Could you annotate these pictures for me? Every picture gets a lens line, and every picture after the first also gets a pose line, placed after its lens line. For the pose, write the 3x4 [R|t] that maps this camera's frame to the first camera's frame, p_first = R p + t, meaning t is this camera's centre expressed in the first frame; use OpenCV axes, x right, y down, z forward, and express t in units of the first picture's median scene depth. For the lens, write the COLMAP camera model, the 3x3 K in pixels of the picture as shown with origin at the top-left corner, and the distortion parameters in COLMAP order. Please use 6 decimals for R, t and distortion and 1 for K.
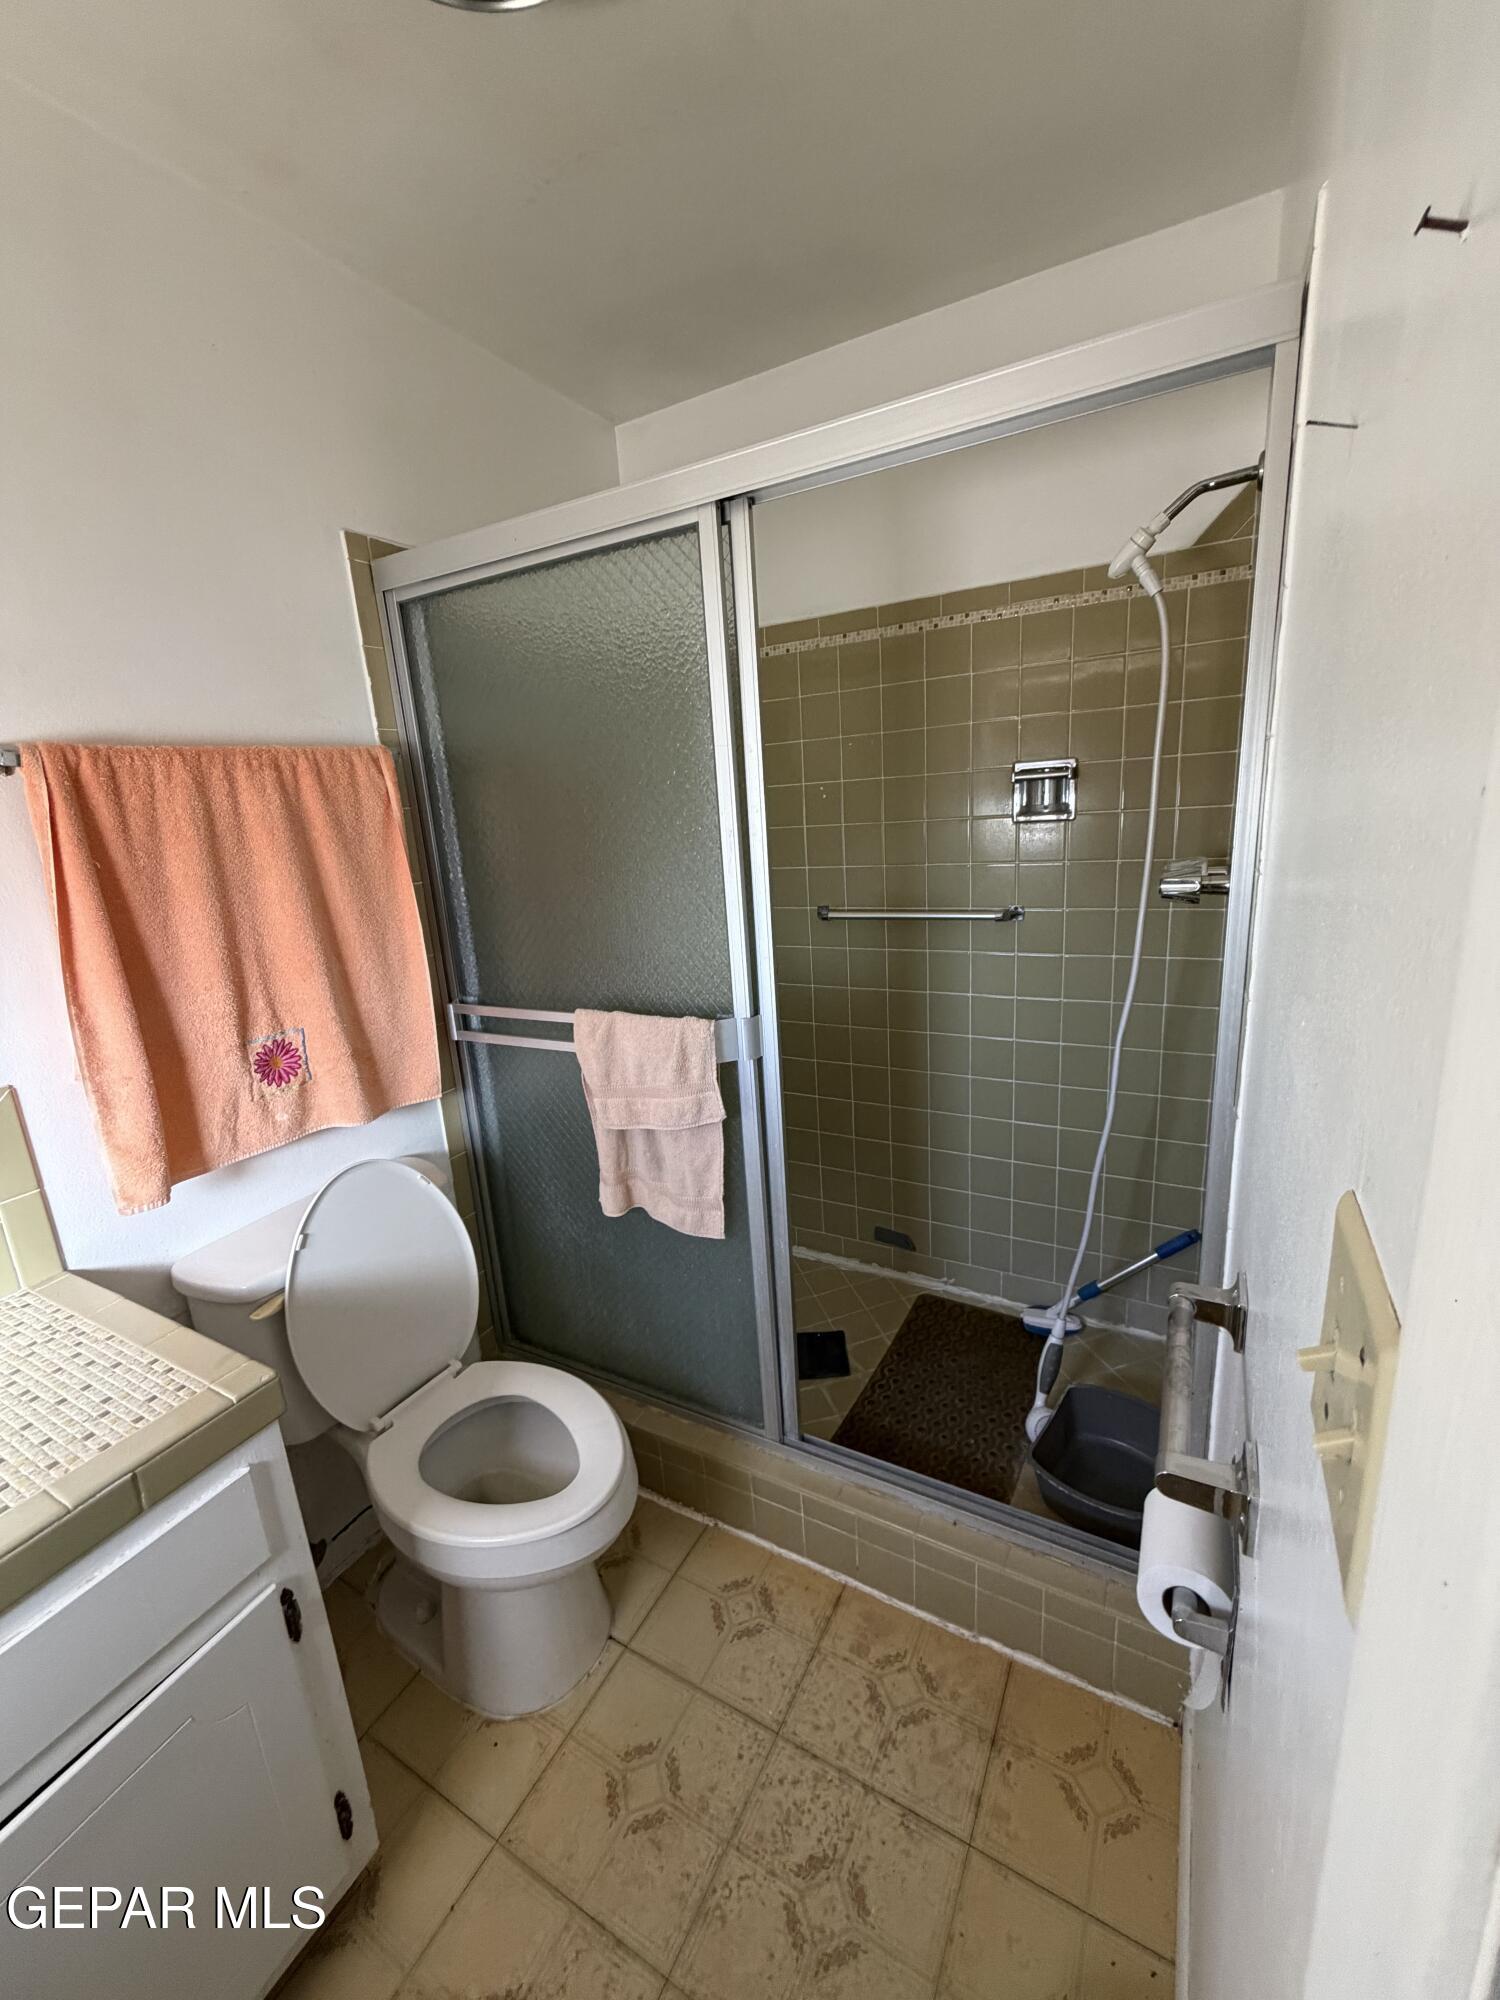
lens RADIAL K [[798.4, 0, 752.0], [0, 798.4, 993.4], [0, 0, 1]] dist [-0.000287, 0.000367]
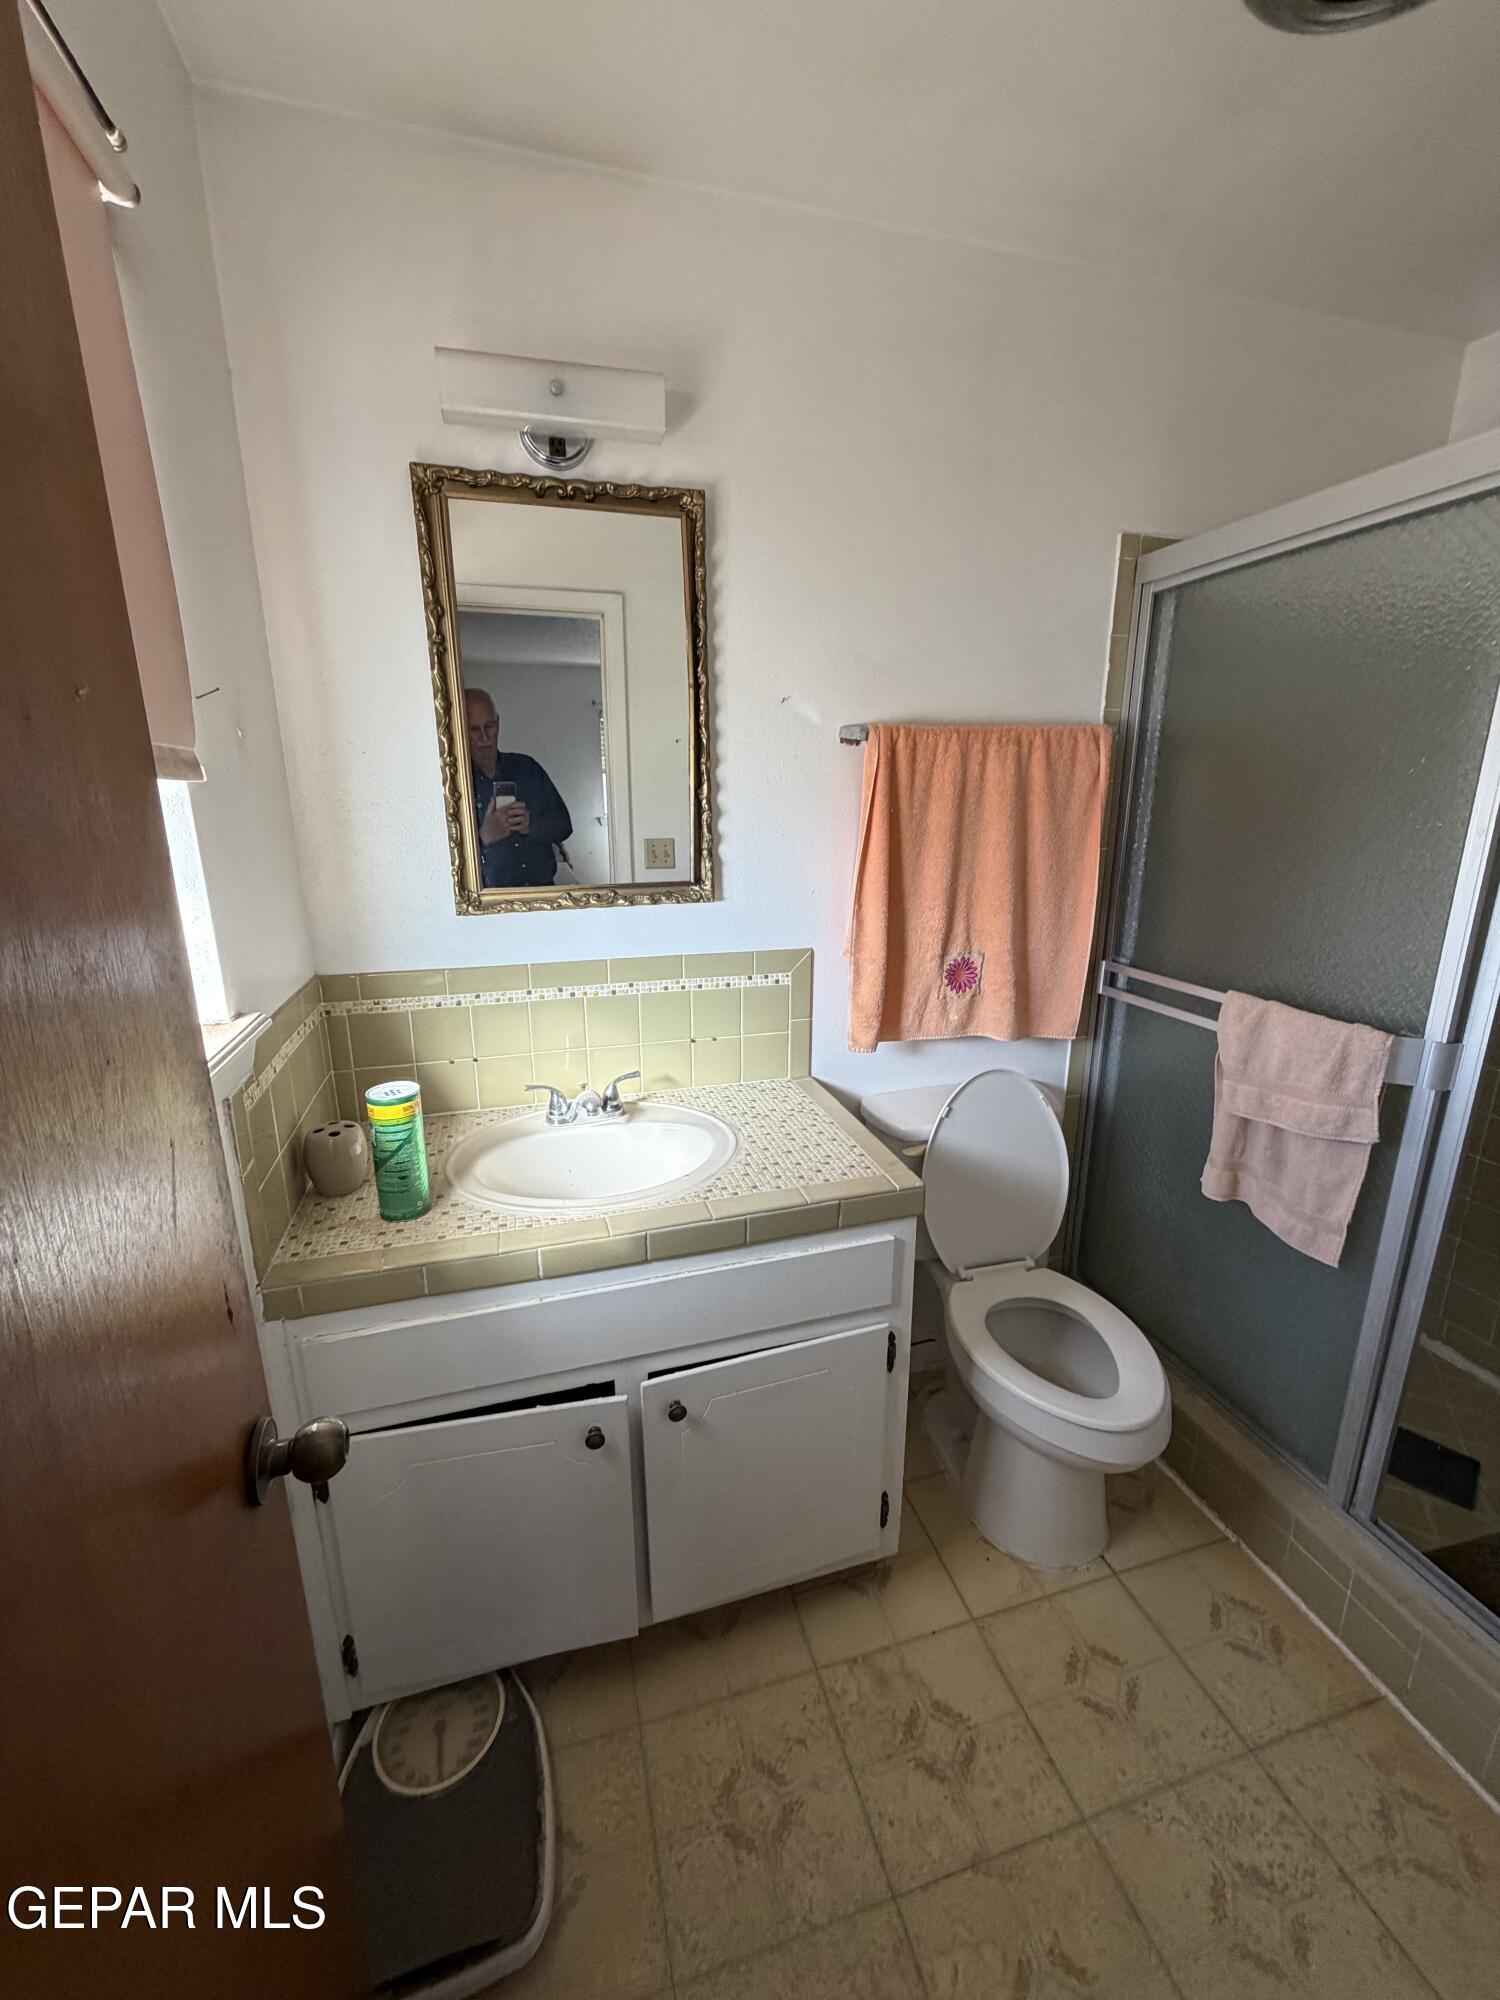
lens RADIAL K [[798.4, 0, 752.0], [0, 798.4, 993.4], [0, 0, 1]] dist [-0.000287, 0.000367]
pose [[0.708049, 0.235305, -0.665807, 0.028042], [-0.207990, 0.970517, 0.121807, 0.028169], [0.674839, 0.052236, 0.736114, -0.163390]]
